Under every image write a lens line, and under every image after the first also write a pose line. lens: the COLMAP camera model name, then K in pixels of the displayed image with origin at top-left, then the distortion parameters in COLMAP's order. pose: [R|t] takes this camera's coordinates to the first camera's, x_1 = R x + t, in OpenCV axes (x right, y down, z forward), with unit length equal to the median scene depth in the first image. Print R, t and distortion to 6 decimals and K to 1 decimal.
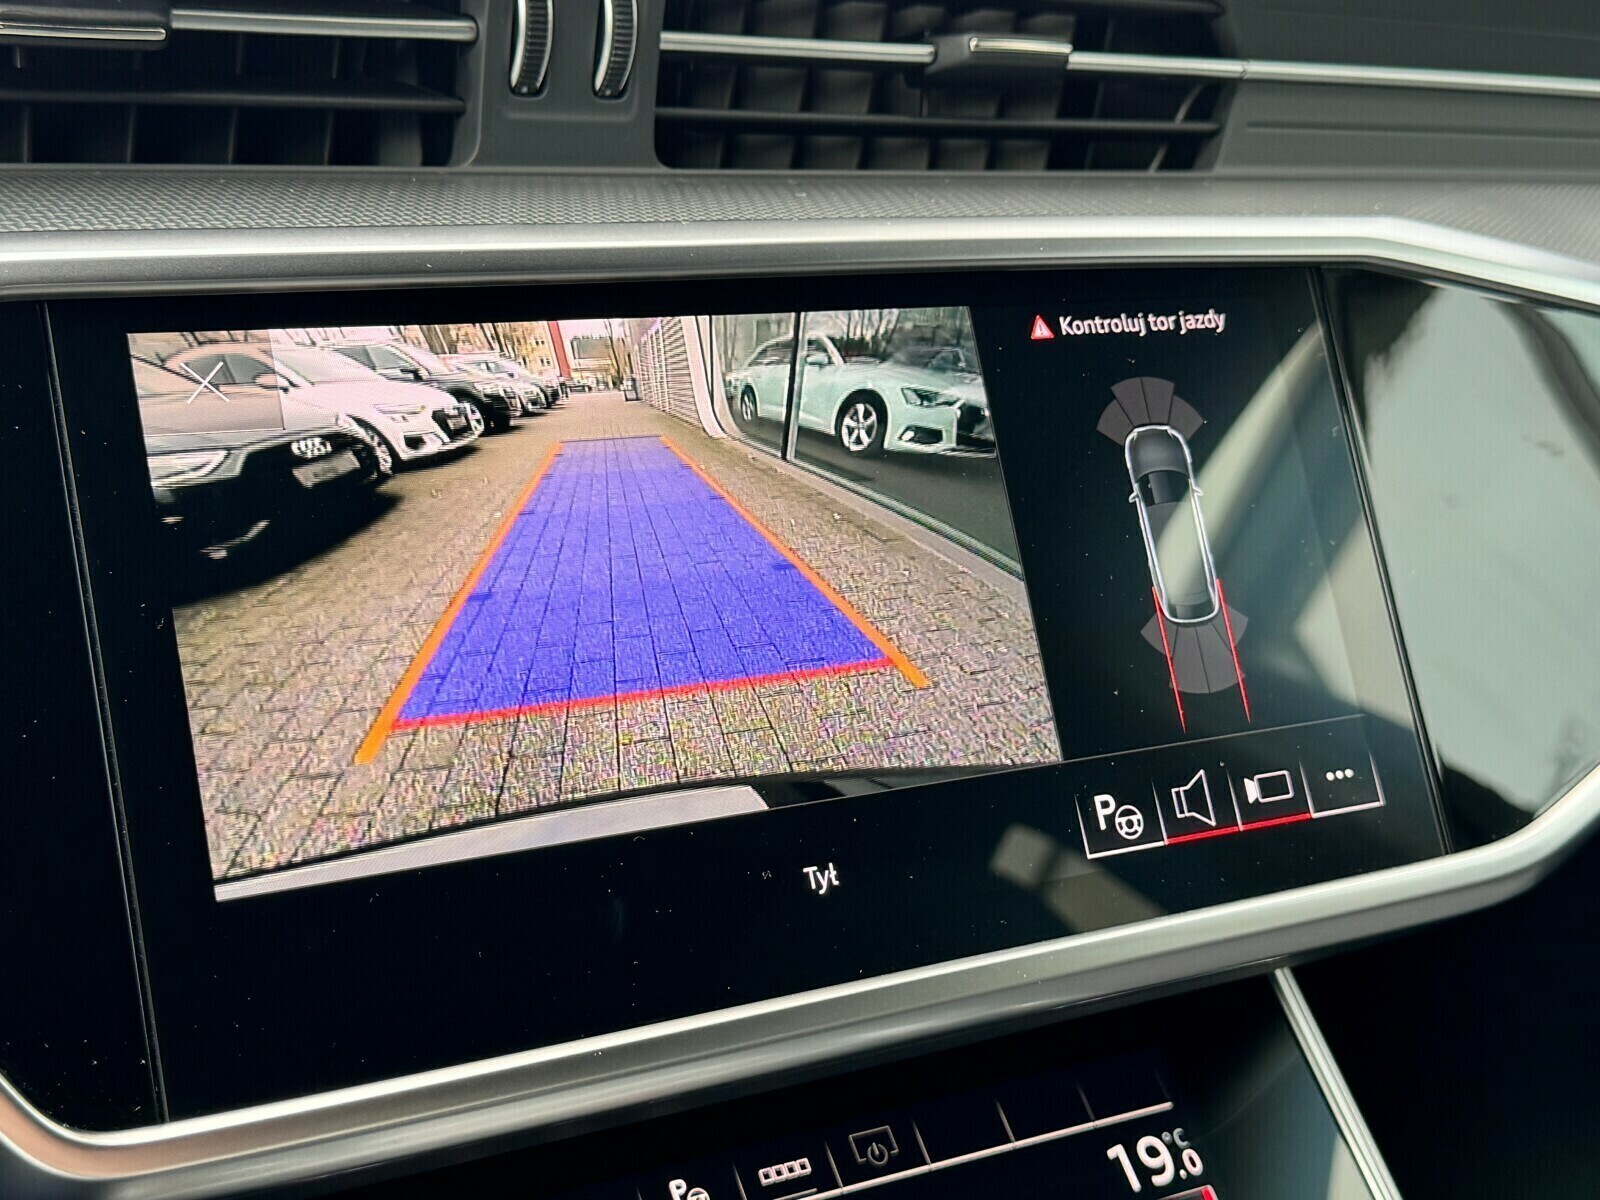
lens RADIAL K [[2256.6, 0, 796.0], [0, 2256.6, 591.9], [0, 0, 1]] dist [0.130138, 0.027305]
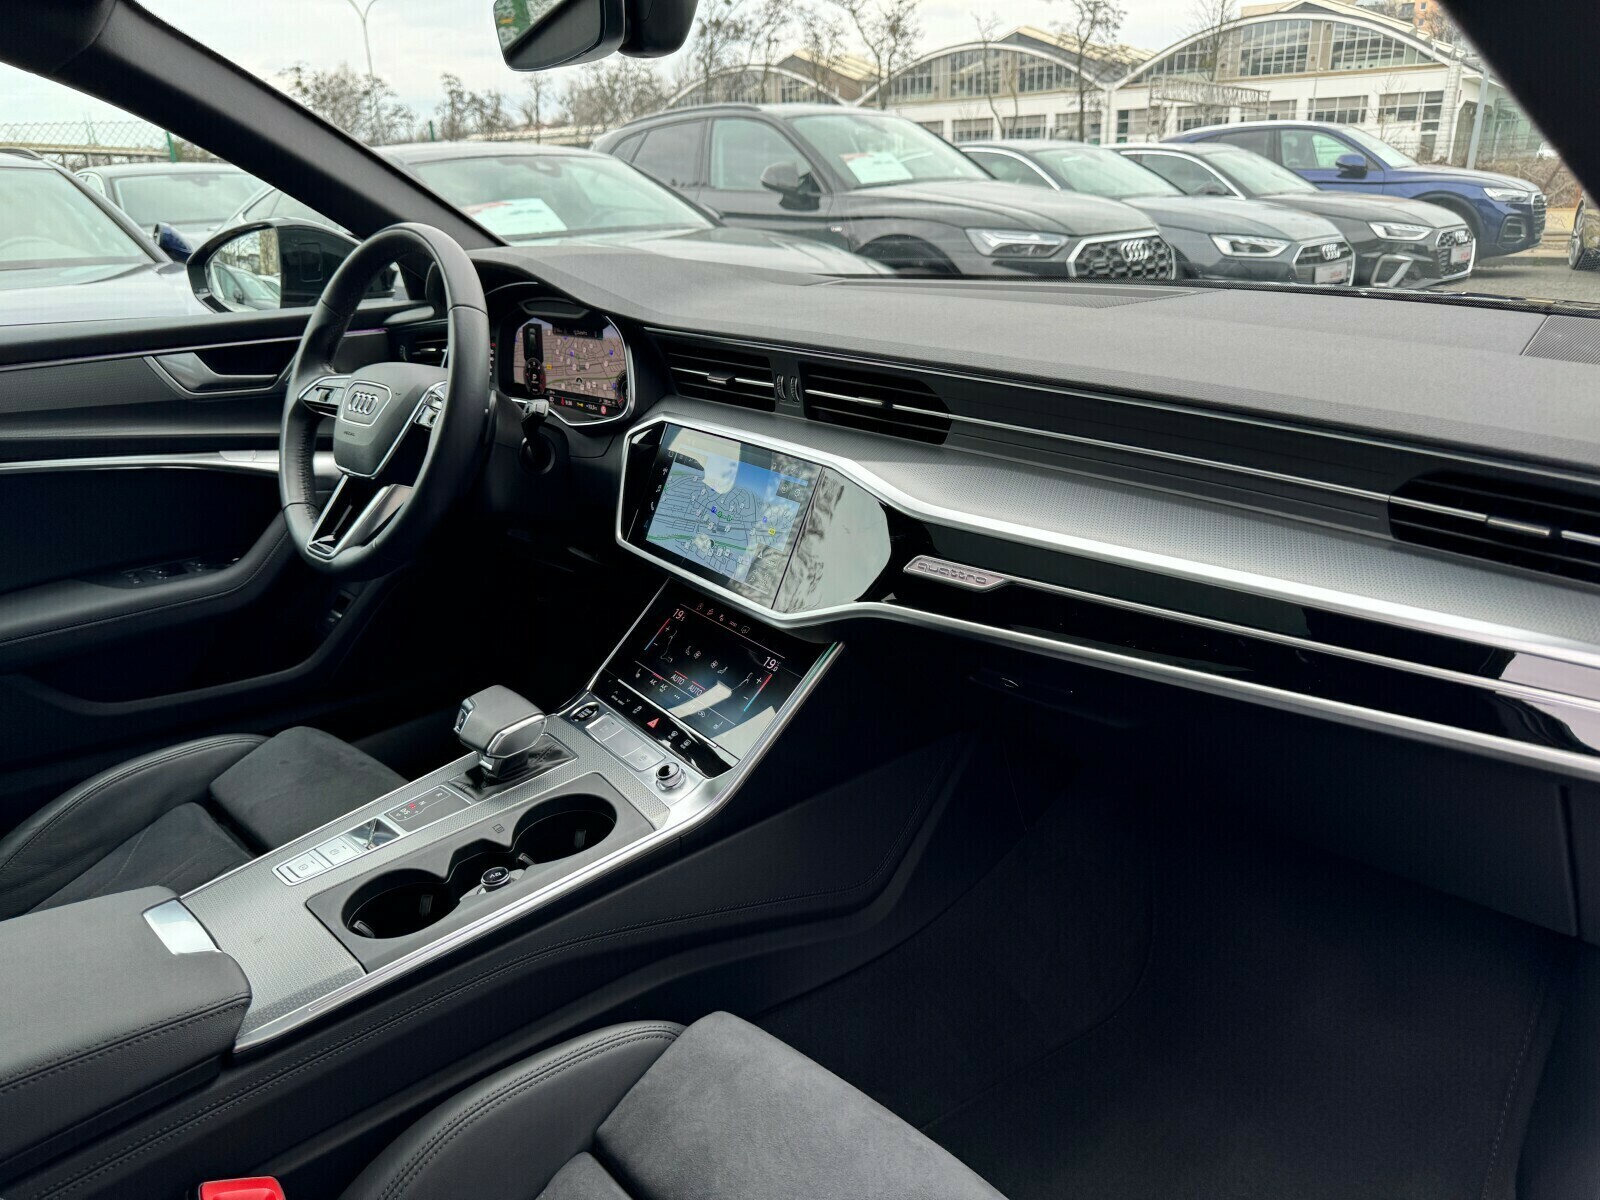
lens RADIAL K [[1131.6, 0, 817.6], [0, 1131.6, 600.2], [0, 0, 1]] dist [0.064953, -0.051120]
pose [[0.097215, 0.285722, -0.953369, 2.177820], [-0.227930, 0.938839, 0.258125, -0.433581], [0.968812, 0.192208, 0.156394, 0.742599]]
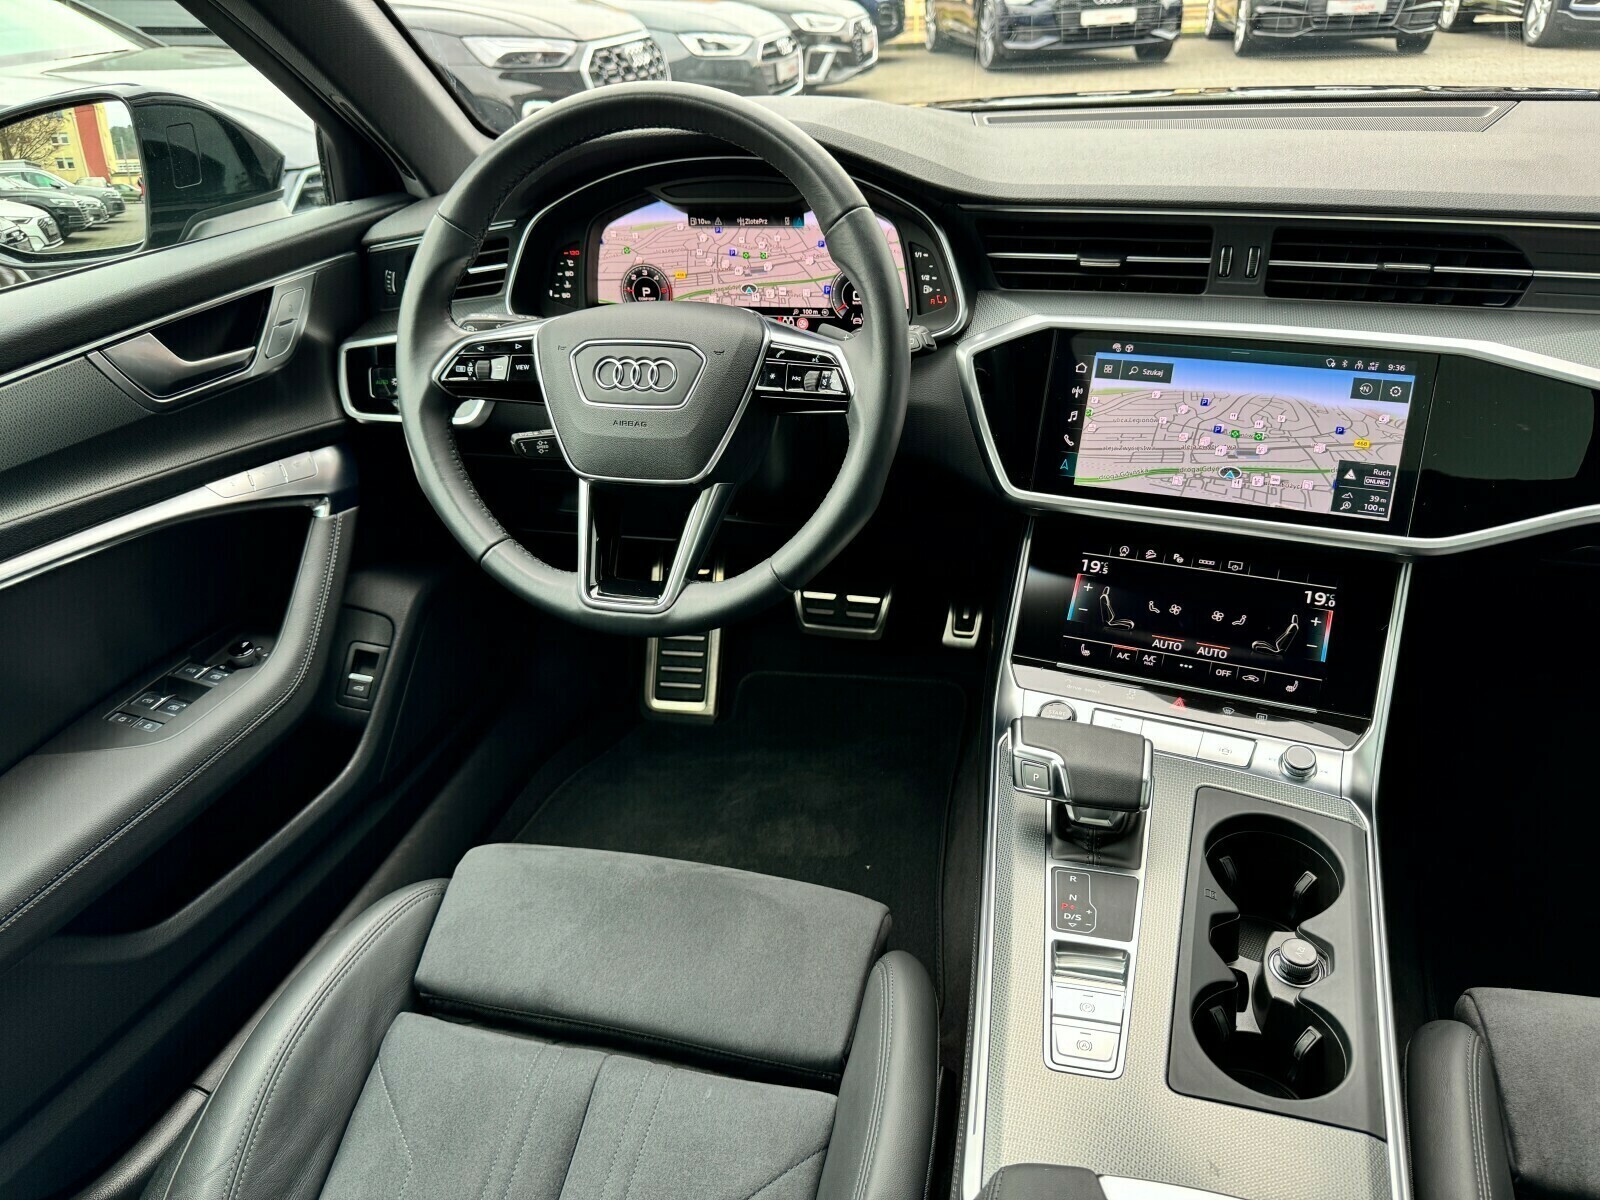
lens RADIAL K [[1129.4, 0, 792.3], [0, 1129.4, 604.2], [0, 0, 1]] dist [0.126217, -0.275396]
pose [[0.570703, 0.333576, -0.750350, 1.052332], [-0.134302, 0.939385, 0.315465, -0.201540], [0.810099, -0.079263, 0.580910, -0.725085]]
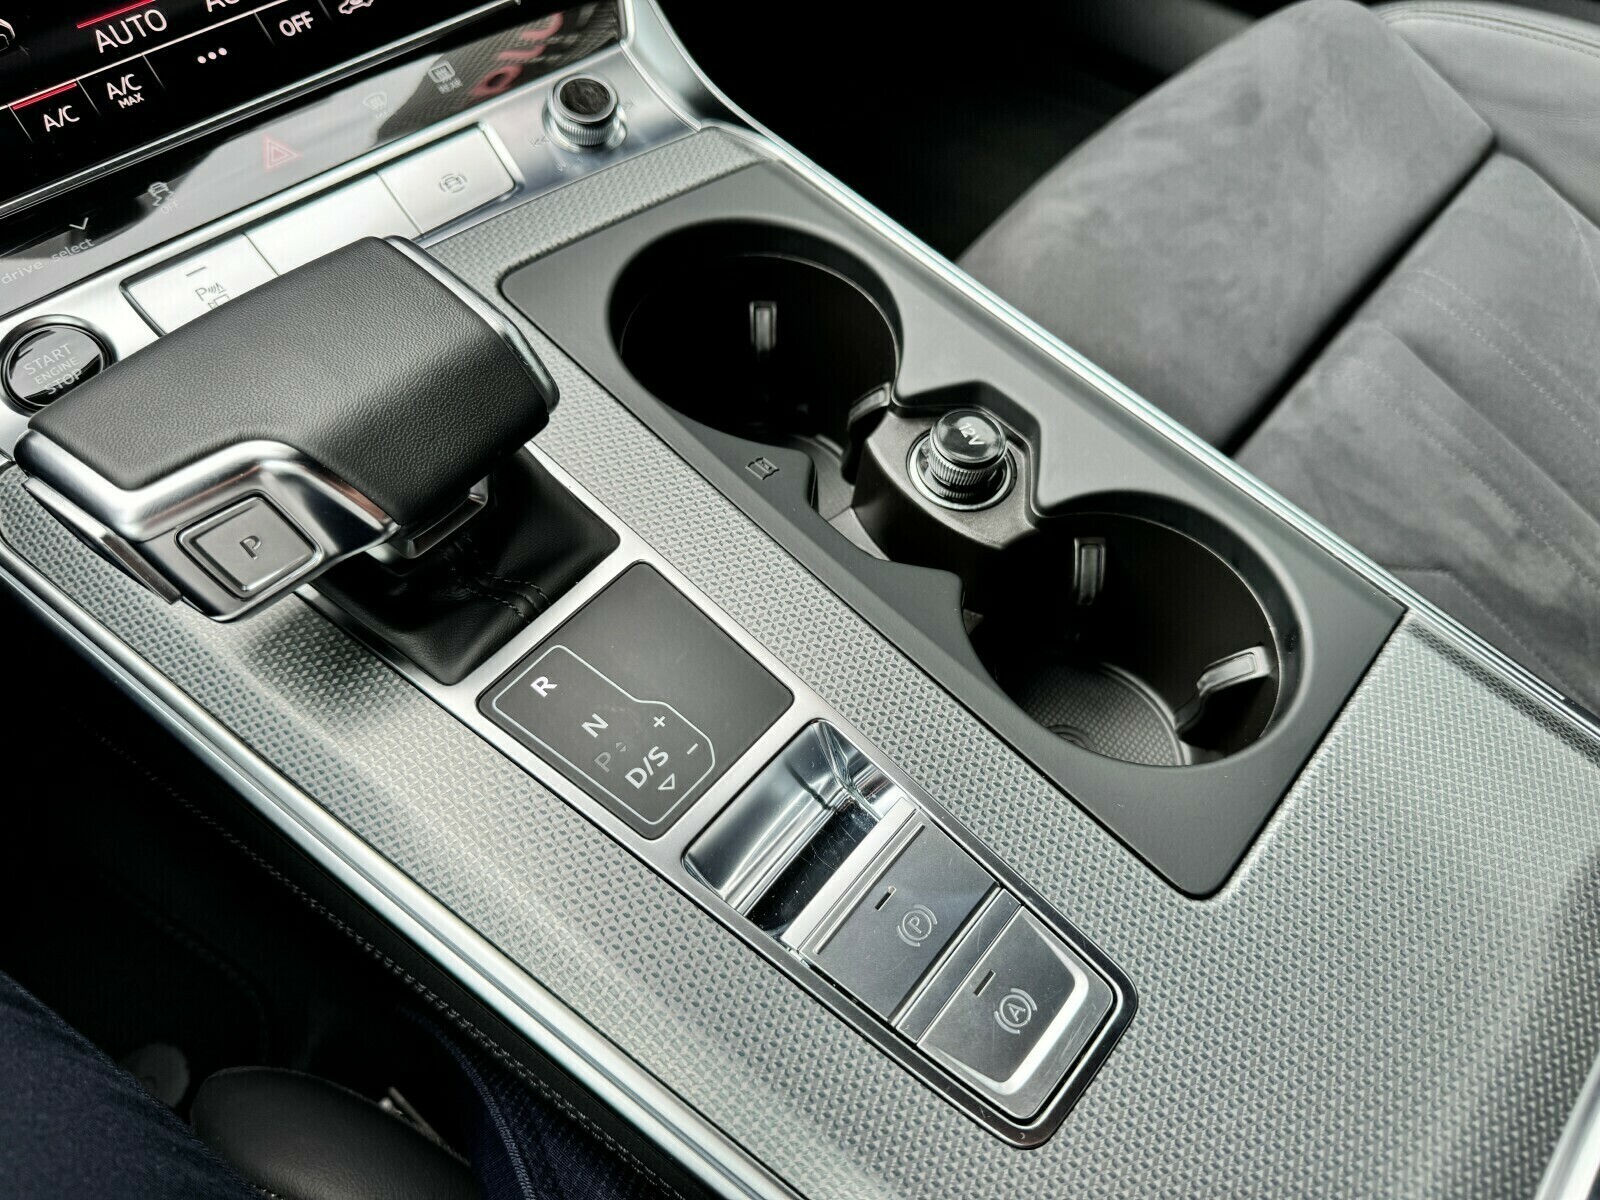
lens RADIAL K [[1140.1, 0, 772.3], [0, 1140.1, 629.3], [0, 0, 1]] dist [-0.019766, -0.000711]
pose [[0.985522, -0.162888, 0.047058, 0.310896], [0.088930, 0.732914, 0.674484, 0.211183], [-0.144355, -0.660534, 0.736788, 0.061138]]
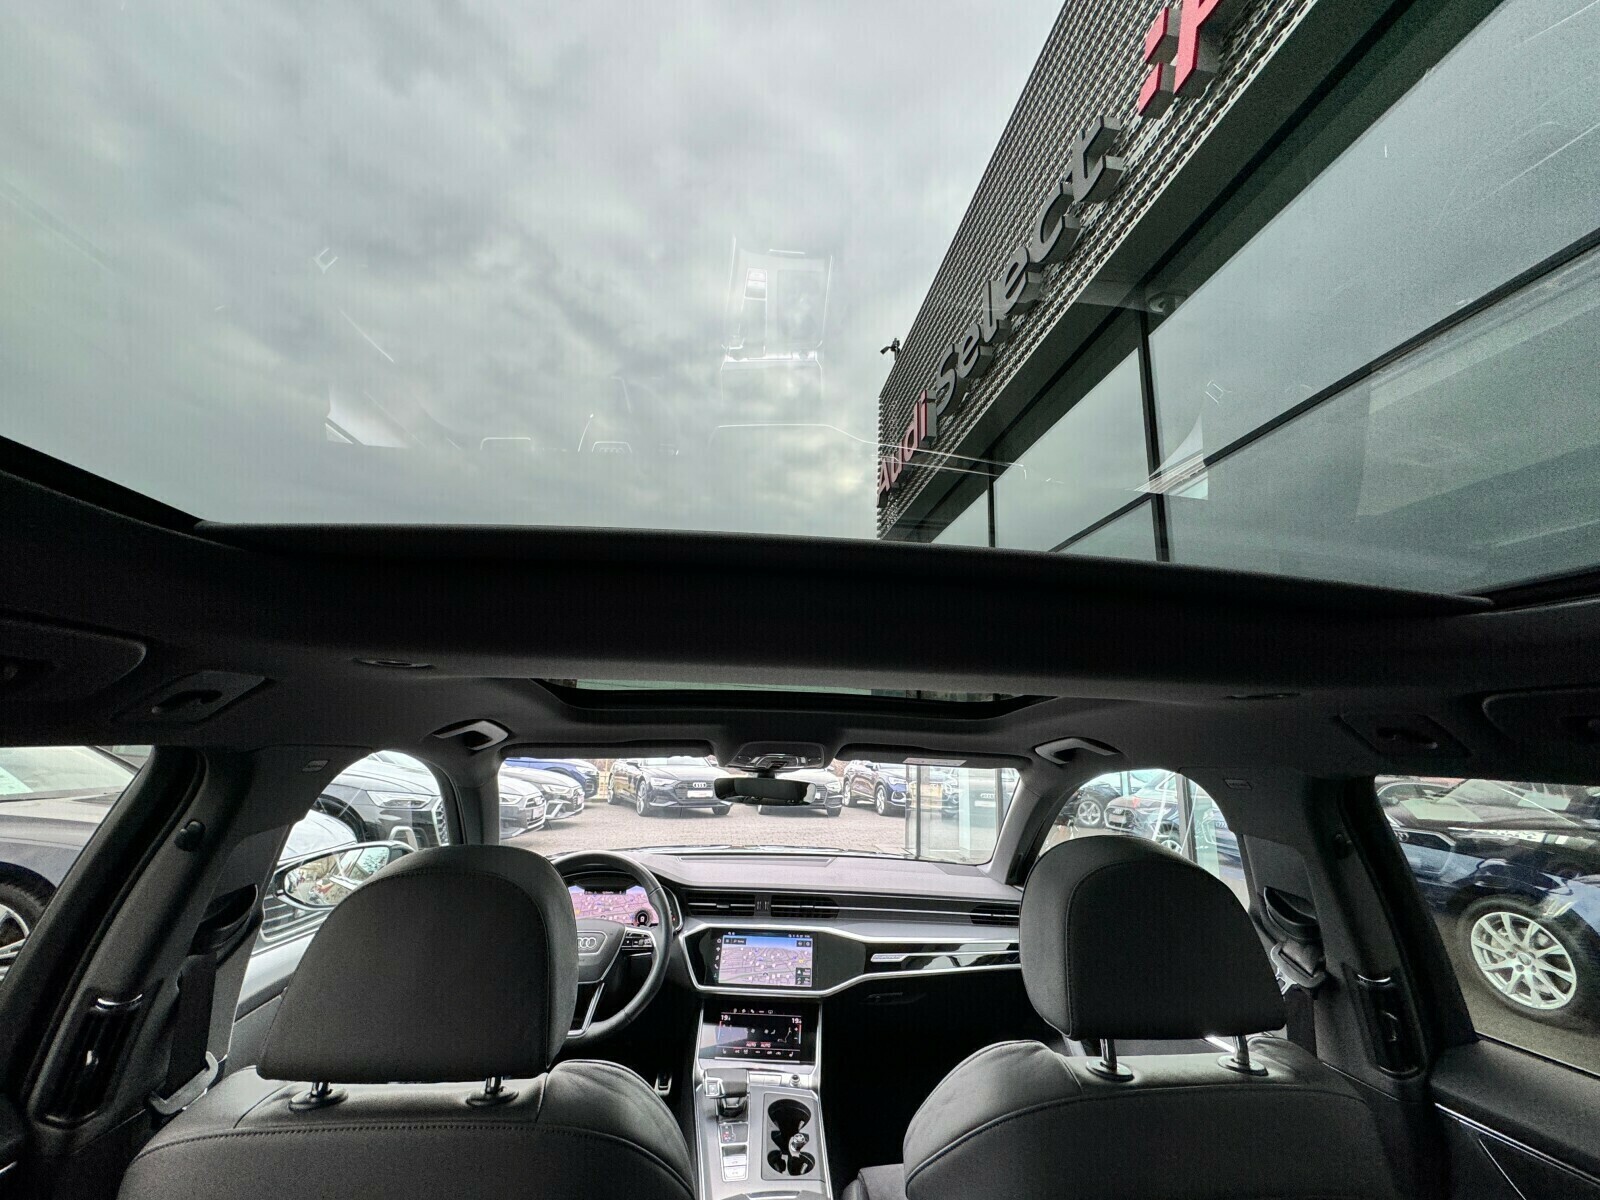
lens RADIAL K [[636.2, 0, 800.0], [0, 636.2, 600.0], [0, 0, 1]] dist [-0.000814, -0.000166]
pose [[0.844349, -0.150847, -0.514121, 2.096349], [-0.126204, 0.876558, -0.464455, -0.110449], [0.520718, 0.457046, 0.721083, -2.179138]]
